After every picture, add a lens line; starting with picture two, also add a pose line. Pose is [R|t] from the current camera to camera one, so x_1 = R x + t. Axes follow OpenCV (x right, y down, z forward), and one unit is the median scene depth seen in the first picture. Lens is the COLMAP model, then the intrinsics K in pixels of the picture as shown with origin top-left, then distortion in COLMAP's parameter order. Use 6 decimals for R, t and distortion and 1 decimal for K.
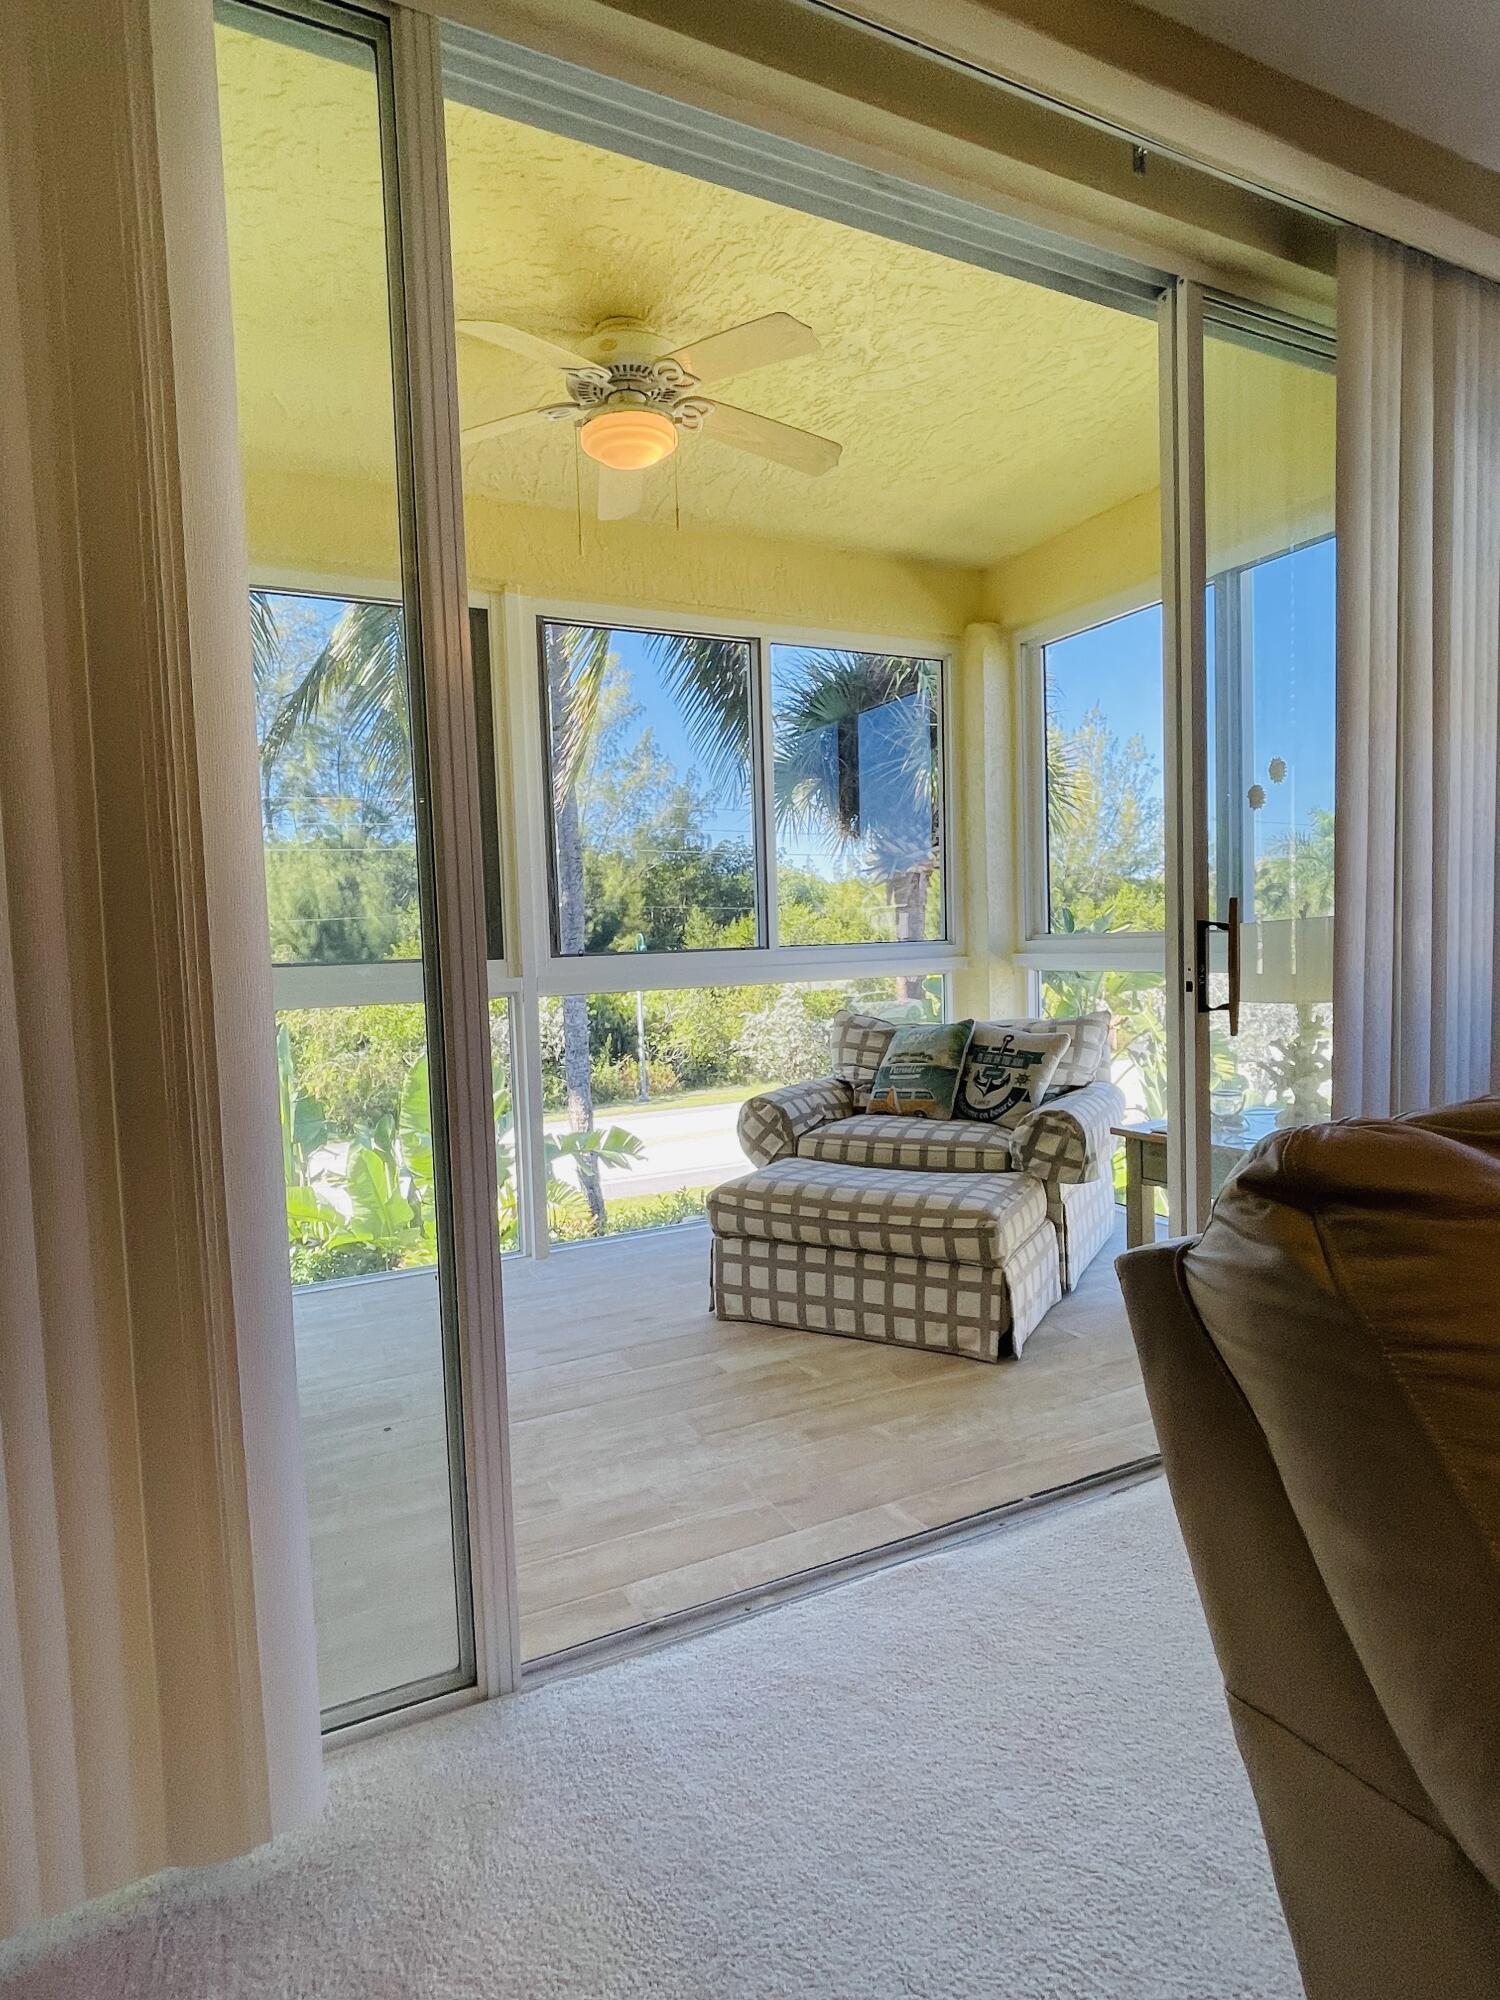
lens RADIAL K [[1048.5, 0, 750.0], [0, 1048.5, 1000.0], [0, 0, 1]] dist [0.042143, 0.000112]
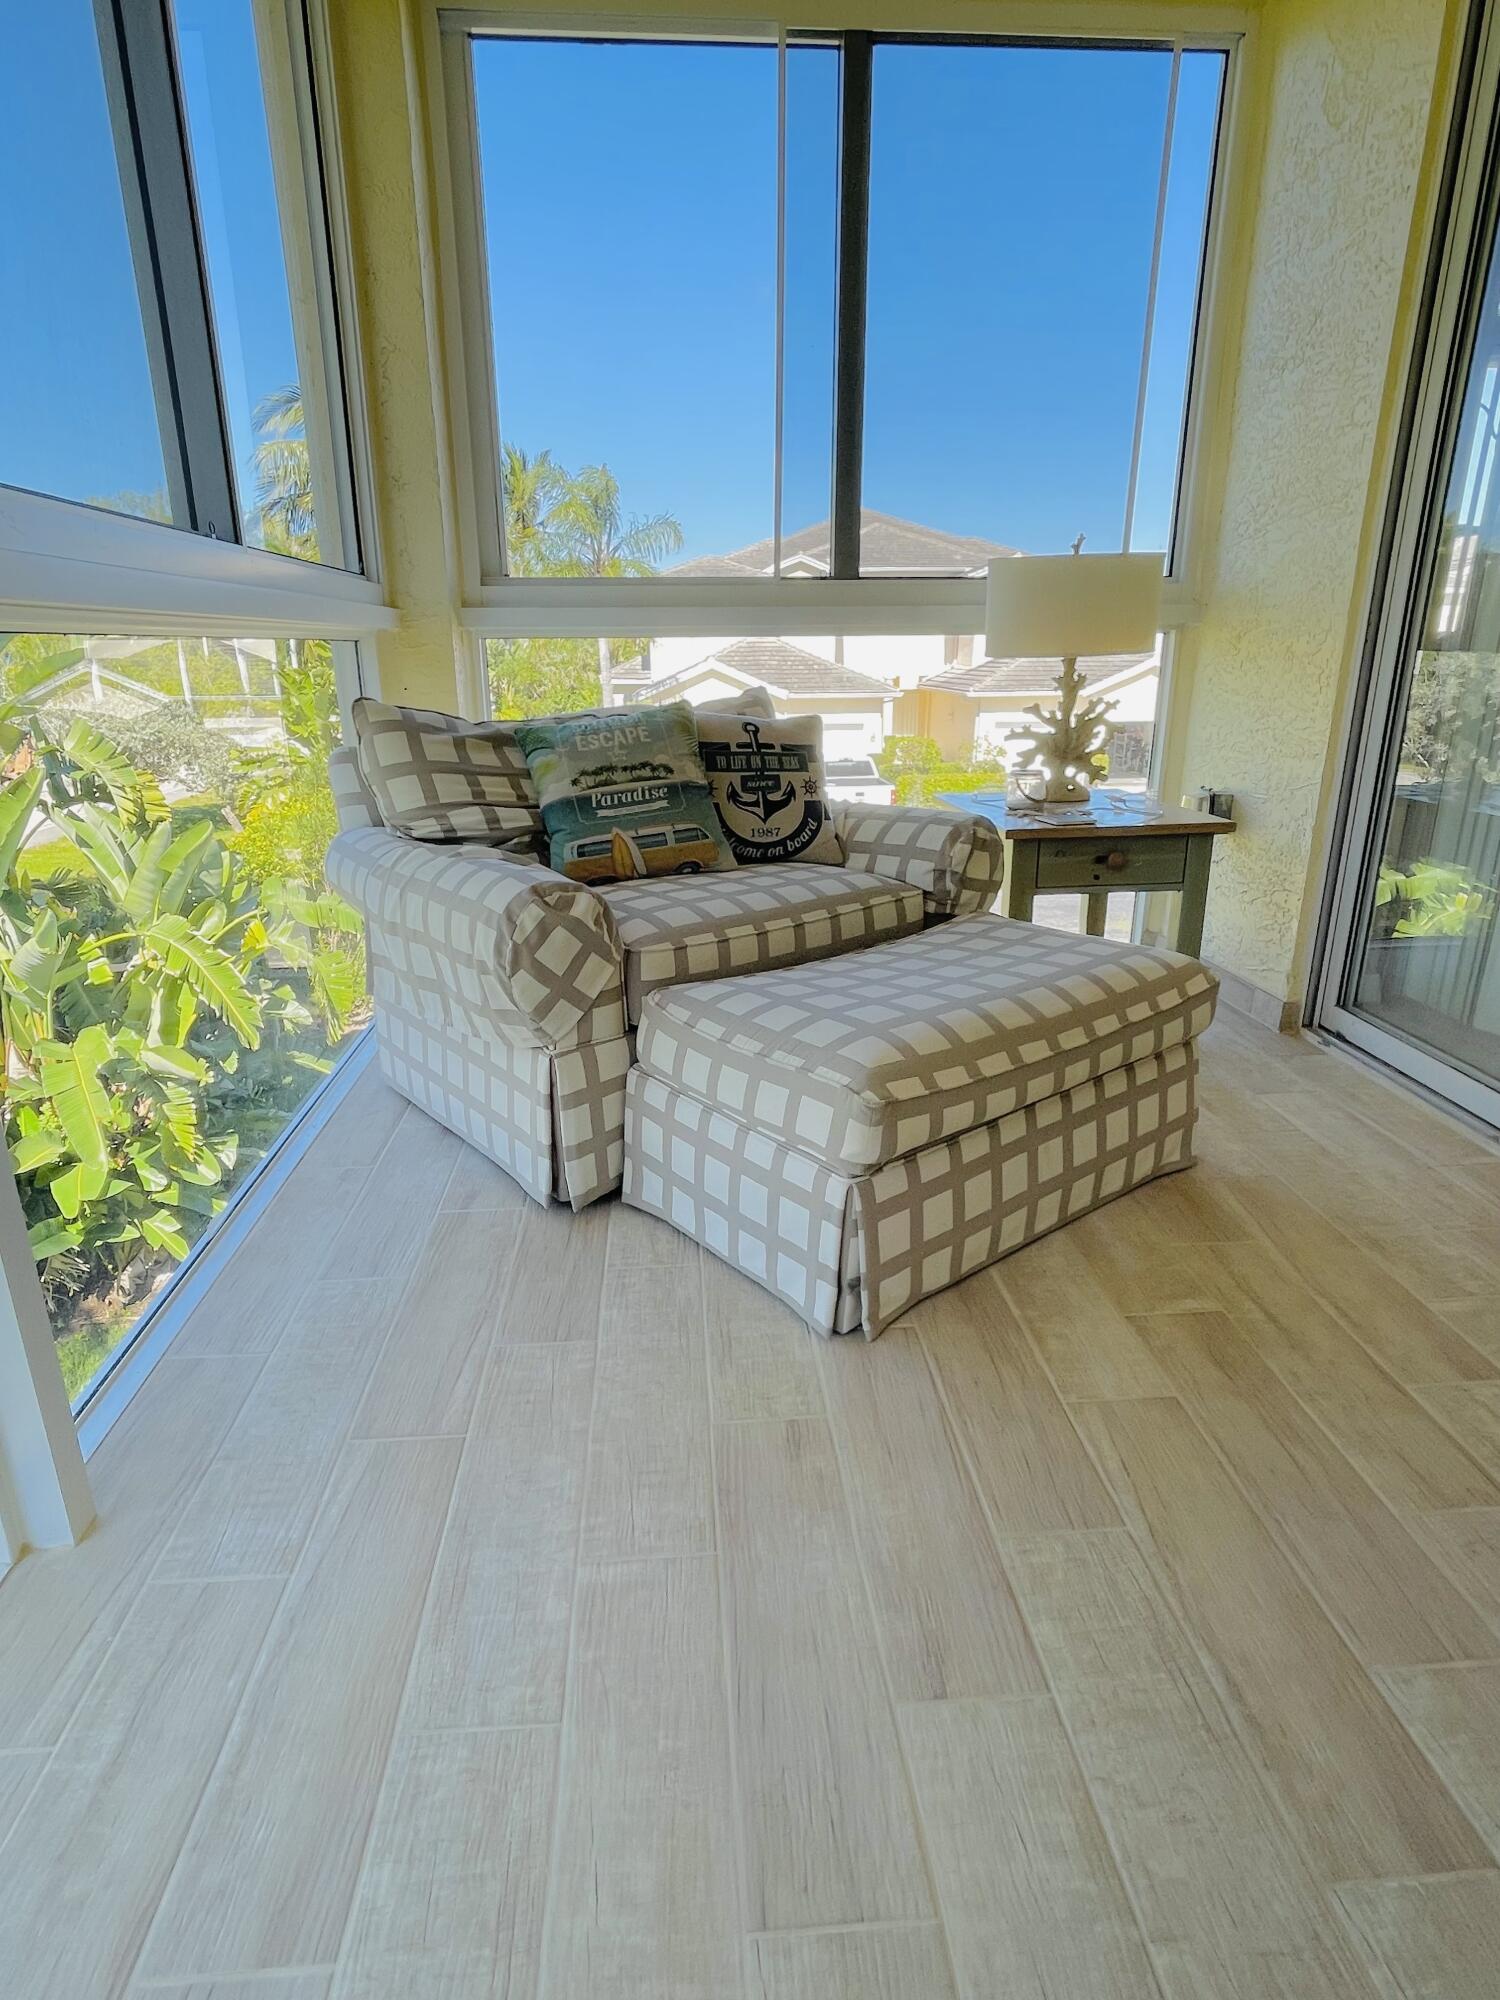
lens RADIAL K [[1048.5, 0, 750.0], [0, 1048.5, 1000.0], [0, 0, 1]] dist [0.042143, 0.000112]
pose [[0.385765, -0.254614, 0.886768, -0.366638], [0.046792, 0.965327, 0.256814, 0.032746], [-0.921410, -0.057577, 0.384303, 0.762446]]
